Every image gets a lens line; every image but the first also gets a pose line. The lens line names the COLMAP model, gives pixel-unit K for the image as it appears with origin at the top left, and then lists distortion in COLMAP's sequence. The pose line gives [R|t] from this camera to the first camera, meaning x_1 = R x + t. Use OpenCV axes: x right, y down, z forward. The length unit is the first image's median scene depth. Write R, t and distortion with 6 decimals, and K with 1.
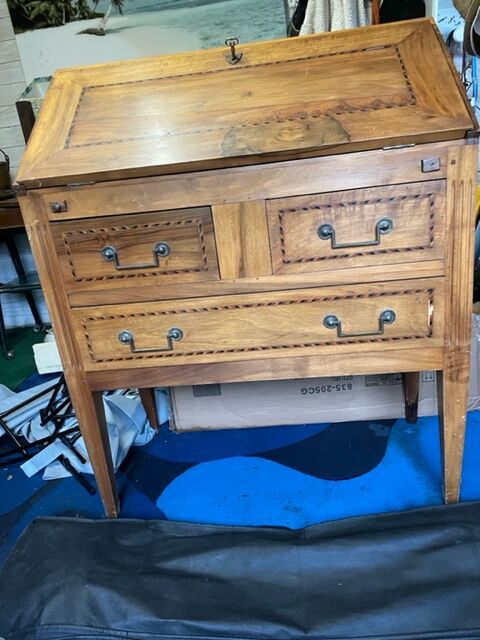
lens RADIAL K [[489.7, 0, 240.0], [0, 489.7, 320.0], [0, 0, 1]] dist [0.084742, -0.099507]
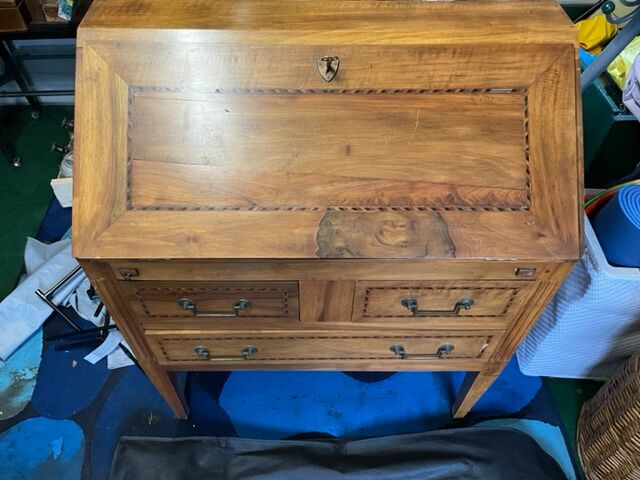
lens RADIAL K [[489.7, 0, 308.5], [0, 489.7, 238.5], [0, 0, 1]] dist [0.084742, -0.099507]
pose [[0.988771, 0.001632, 0.149428, -0.177515], [-0.078067, 0.858287, 0.507197, -0.765824], [-0.127424, -0.513168, 0.848777, 0.225459]]
